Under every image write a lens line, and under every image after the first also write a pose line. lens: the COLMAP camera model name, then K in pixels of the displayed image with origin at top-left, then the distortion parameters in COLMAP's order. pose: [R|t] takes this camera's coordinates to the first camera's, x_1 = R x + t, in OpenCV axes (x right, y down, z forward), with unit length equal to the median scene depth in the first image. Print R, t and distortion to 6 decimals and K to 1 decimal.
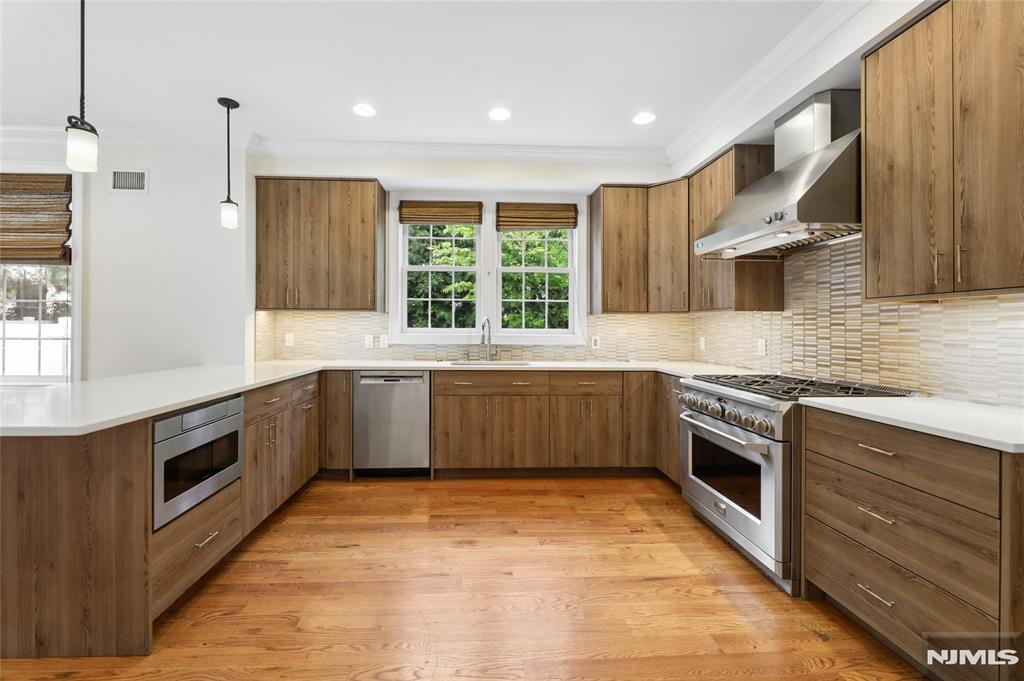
lens RADIAL K [[423.7, 0, 496.5], [0, 423.7, 328.5], [0, 0, 1]] dist [-0.001970, -0.000499]
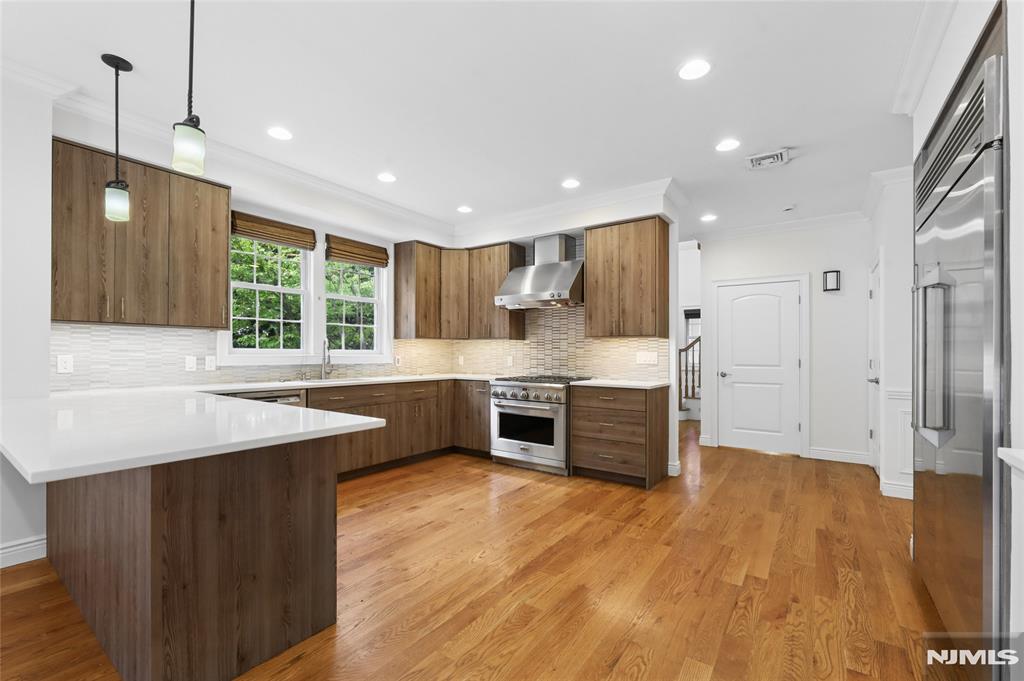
lens RADIAL K [[426.8, 0, 505.6], [0, 426.8, 352.3], [0, 0, 1]] dist [-0.002476, -0.000506]
pose [[0.627535, -0.000235, 0.778588, -0.723898], [-0.001836, 0.999997, 0.001782, 0.005822], [-0.778586, -0.002548, 0.627533, -0.060054]]
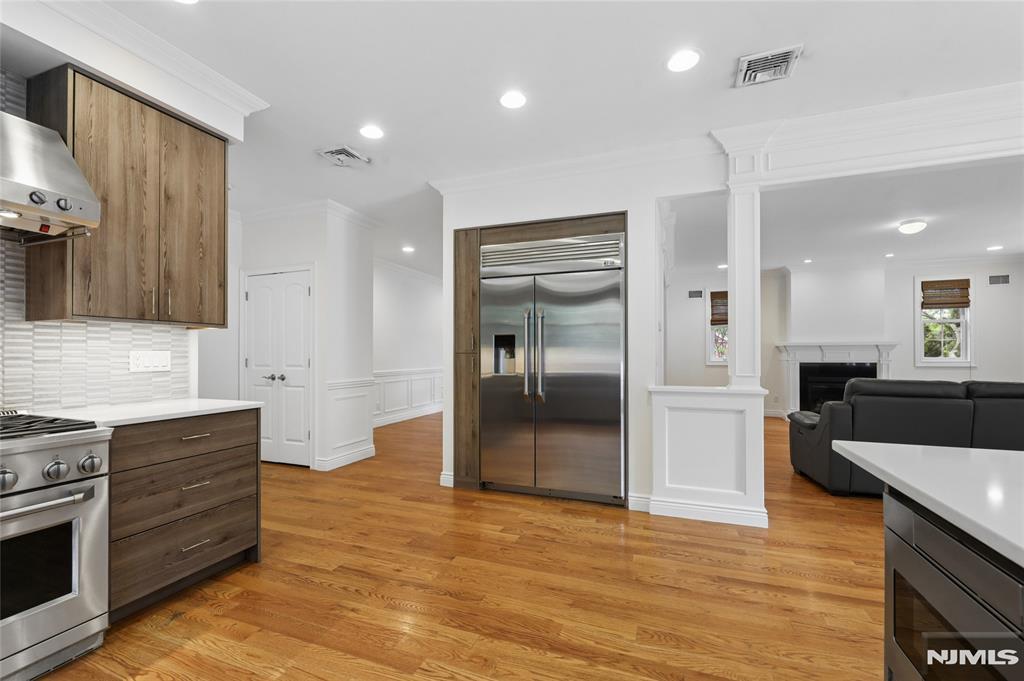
lens RADIAL K [[437.8, 0, 502.8], [0, 437.8, 351.2], [0, 0, 1]] dist [-0.002371, -0.000614]
pose [[-0.907929, -0.003721, 0.419108, -0.284358], [-0.005281, 0.999983, -0.002564, 0.006356], [-0.419092, -0.004541, -0.907933, 0.928059]]
